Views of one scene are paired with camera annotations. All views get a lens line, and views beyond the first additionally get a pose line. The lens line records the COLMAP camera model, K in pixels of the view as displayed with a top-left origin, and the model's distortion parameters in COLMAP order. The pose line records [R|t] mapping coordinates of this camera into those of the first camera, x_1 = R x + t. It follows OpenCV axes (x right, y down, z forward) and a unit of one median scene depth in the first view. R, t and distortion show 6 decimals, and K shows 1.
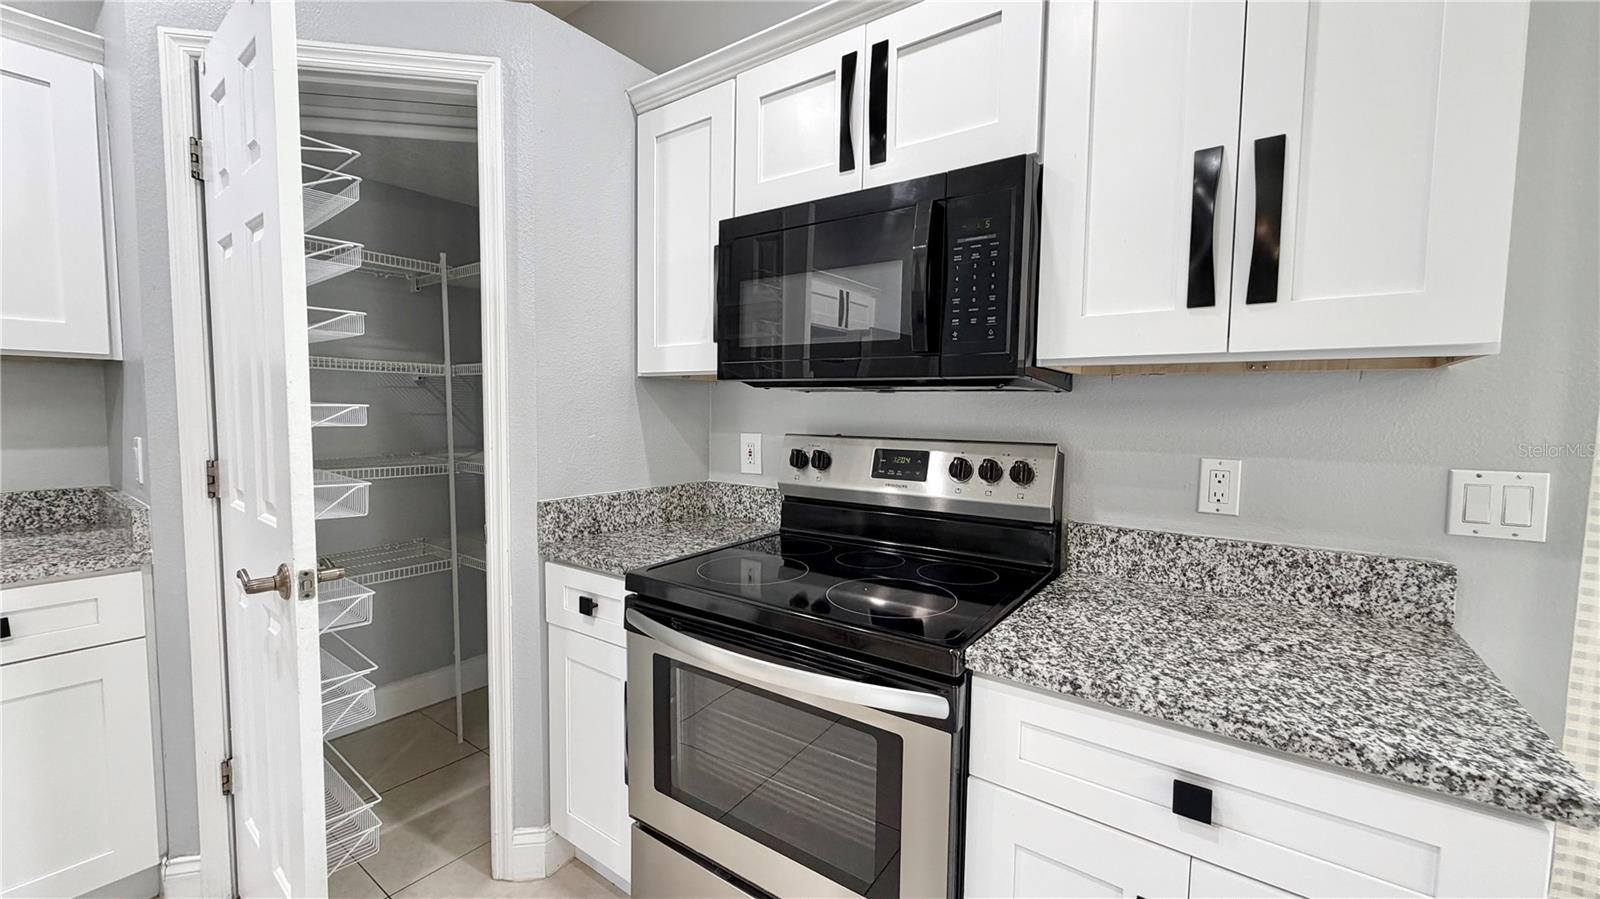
lens RADIAL K [[639.4, 0, 794.0], [0, 639.4, 451.0], [0, 0, 1]] dist [0.000214, 0.000222]
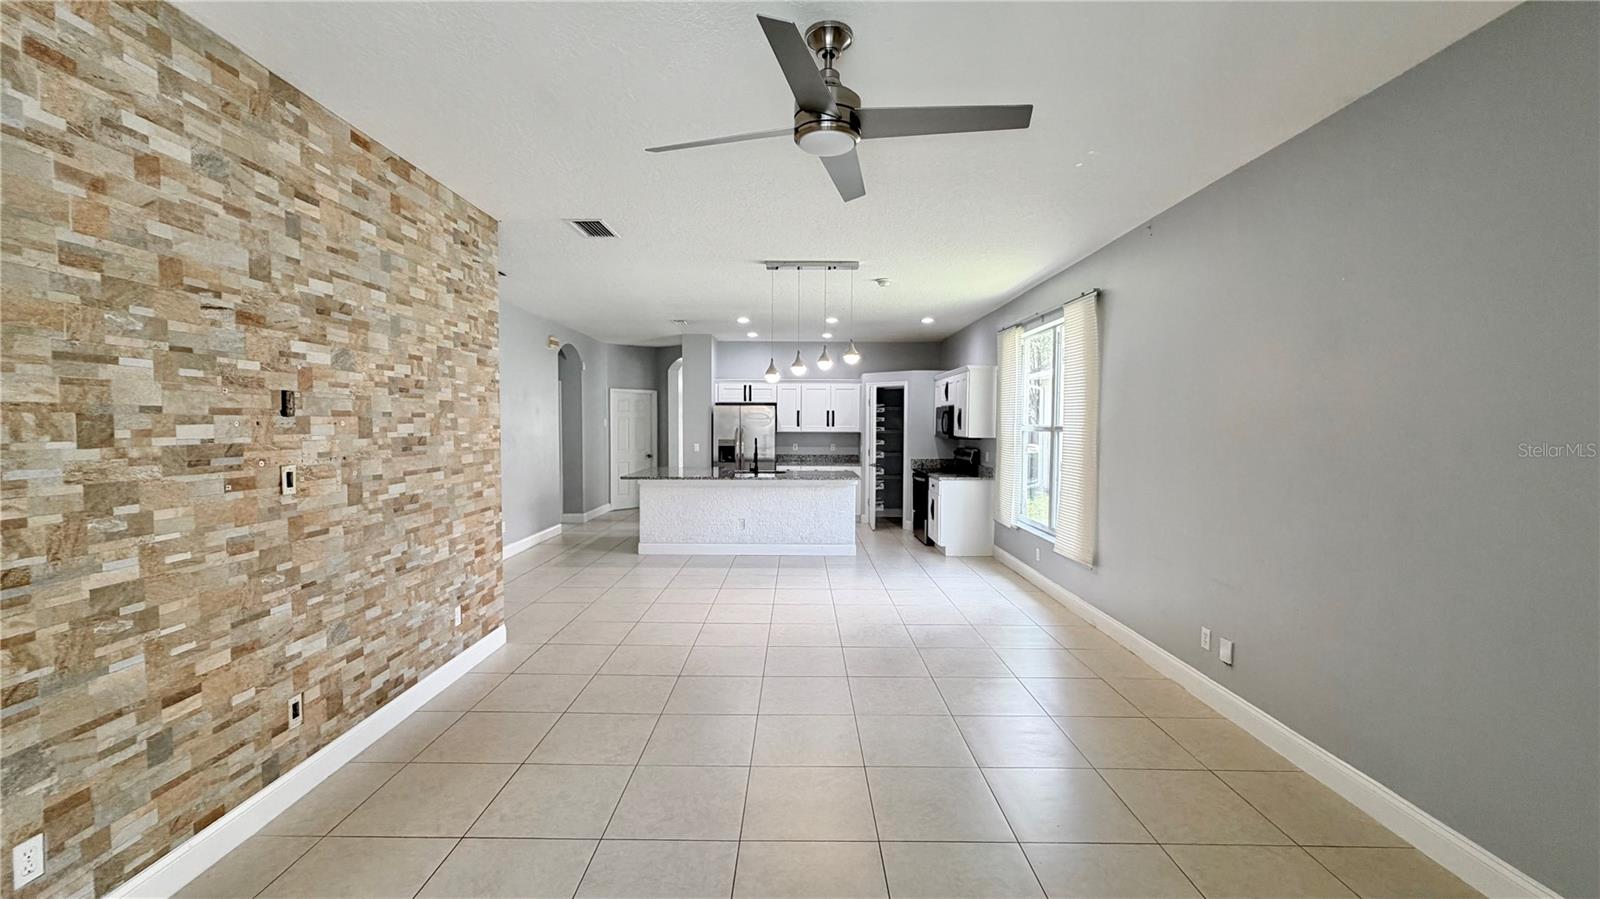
lens RADIAL K [[639.4, 0, 794.0], [0, 639.4, 451.0], [0, 0, 1]] dist [0.000214, 0.000222]
pose [[0.589990, 0.023916, -0.807056, 4.018237], [-0.050082, 0.998720, -0.007016, 0.120752], [0.805855, 0.044558, 0.590433, -3.566009]]
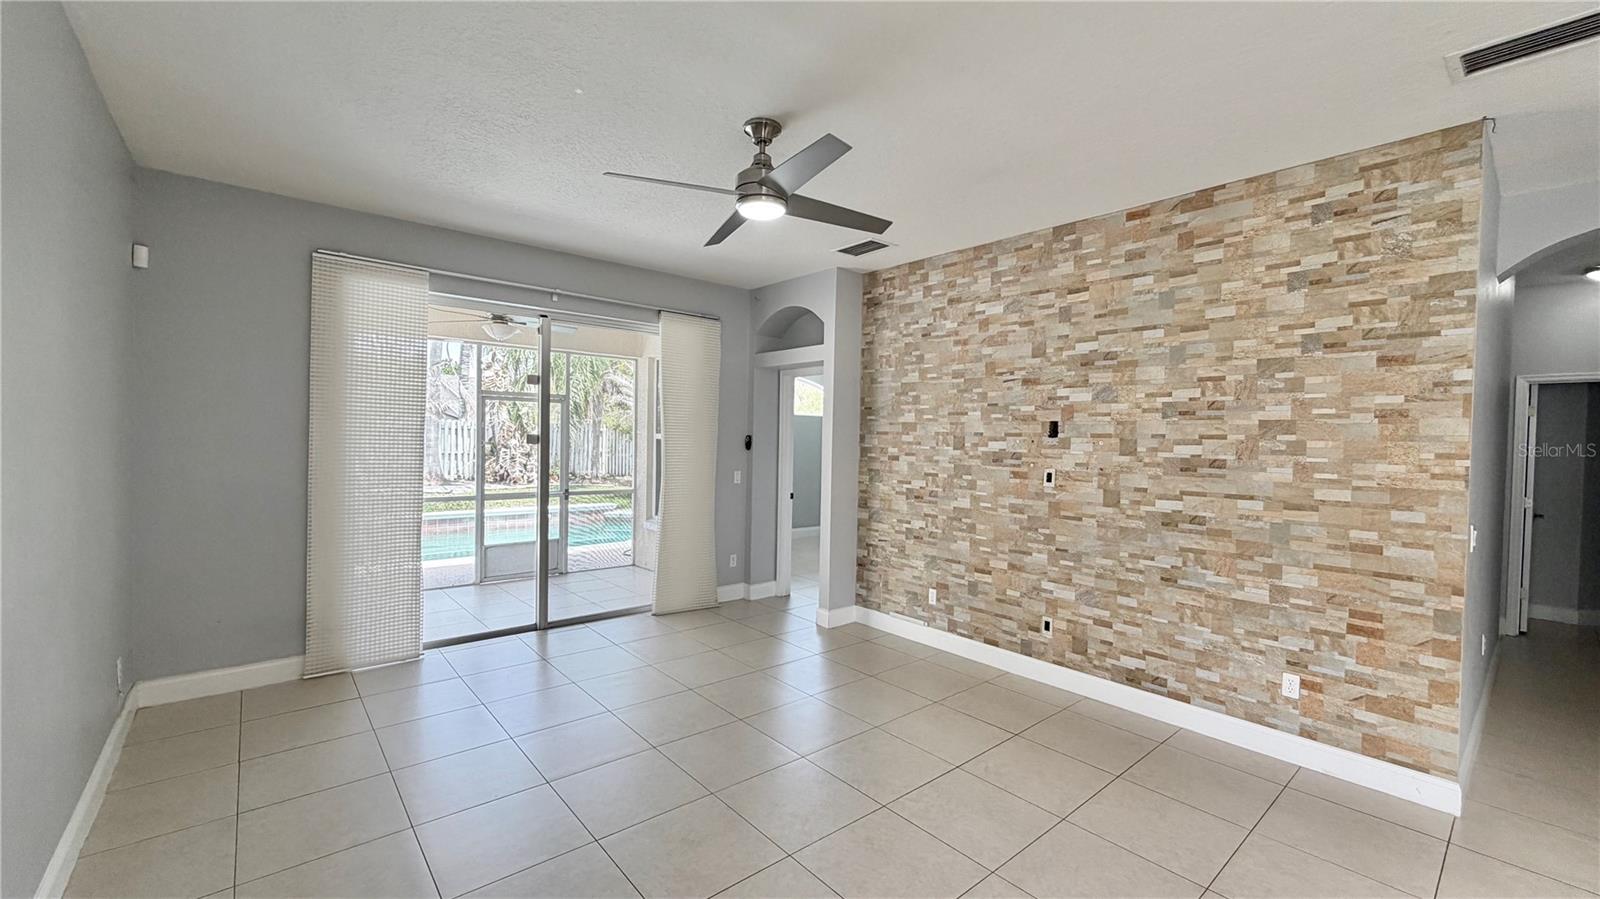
lens RADIAL K [[639.4, 0, 794.0], [0, 639.4, 451.0], [0, 0, 1]] dist [0.000214, 0.000222]
pose [[-0.973455, -0.040609, 0.225246, 2.226519], [-0.020745, 0.995738, 0.089863, -0.086800], [-0.227935, 0.082805, -0.970149, -0.676091]]
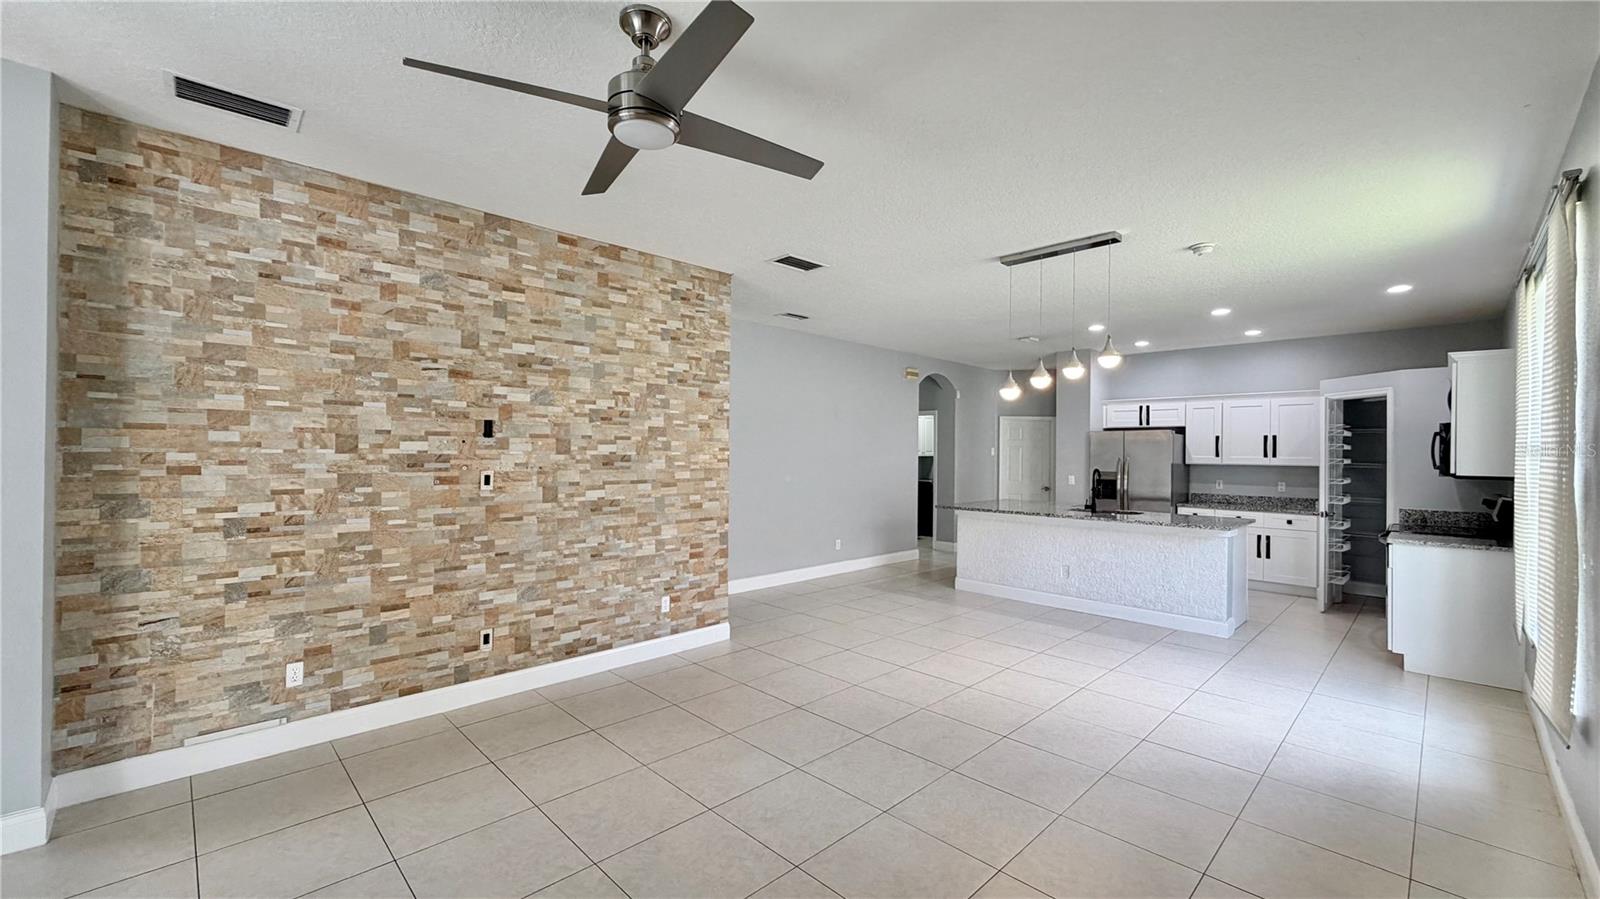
lens RADIAL K [[639.4, 0, 794.0], [0, 639.4, 451.0], [0, 0, 1]] dist [0.000214, 0.000222]
pose [[-0.156708, -0.017786, -0.987485, 4.158011], [-0.078488, 0.996900, -0.005500, 0.054470], [0.984521, 0.076644, -0.157618, -1.999022]]
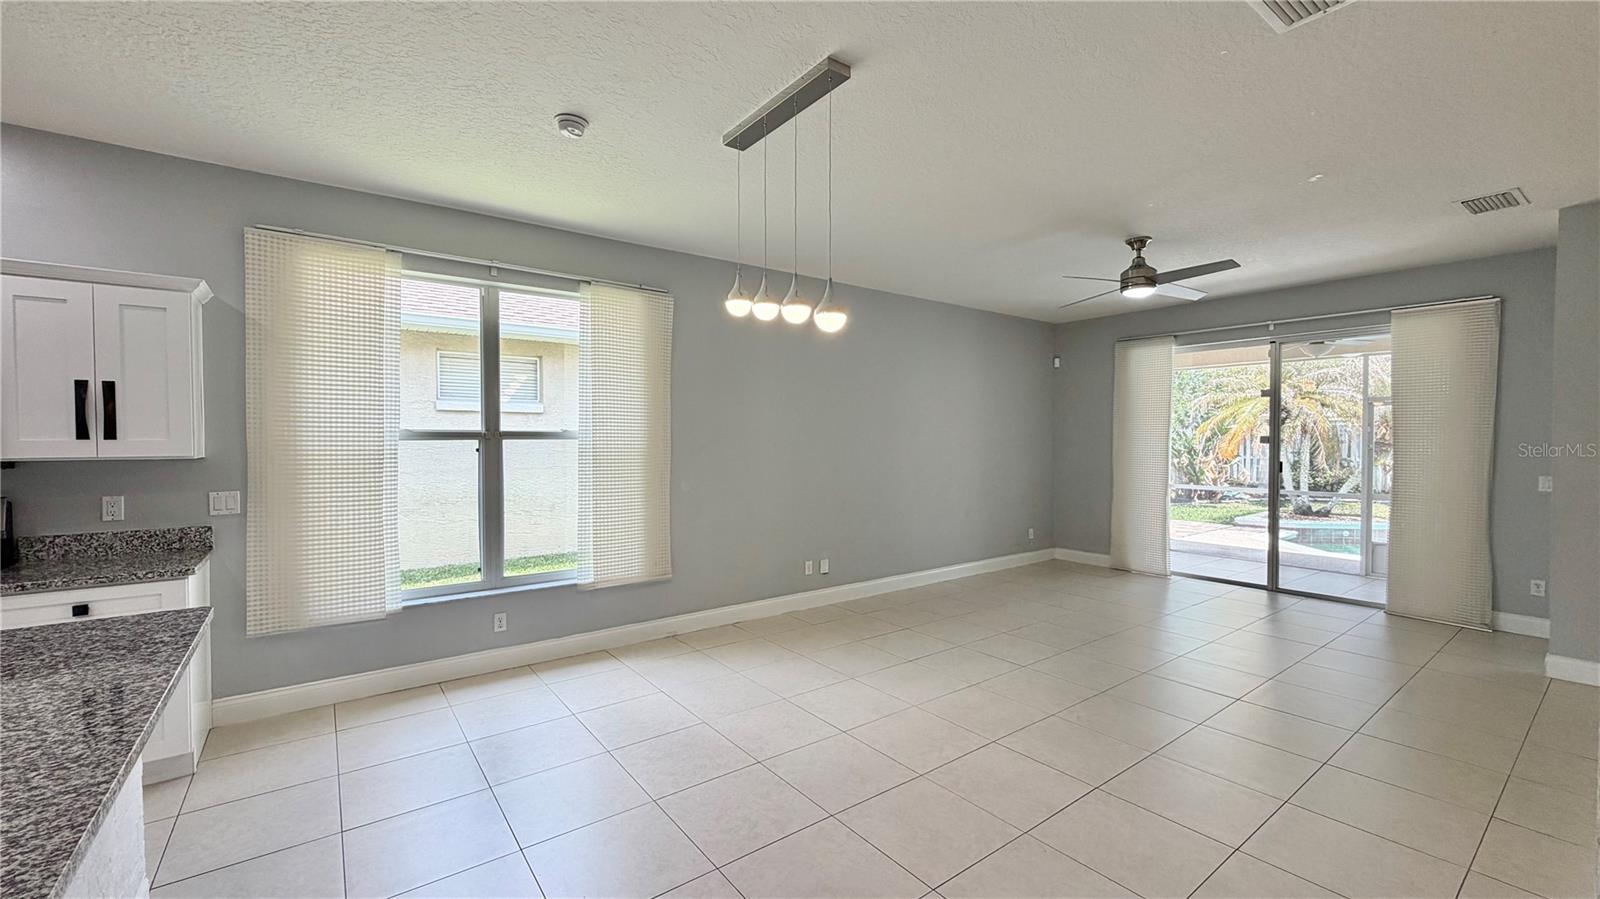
lens RADIAL K [[639.4, 0, 794.0], [0, 639.4, 451.0], [0, 0, 1]] dist [0.000214, 0.000222]
pose [[0.287920, -0.033018, 0.957085, -0.752837], [0.067520, 0.997618, 0.014104, -0.016152], [-0.955271, 0.060561, 0.289463, -1.852083]]
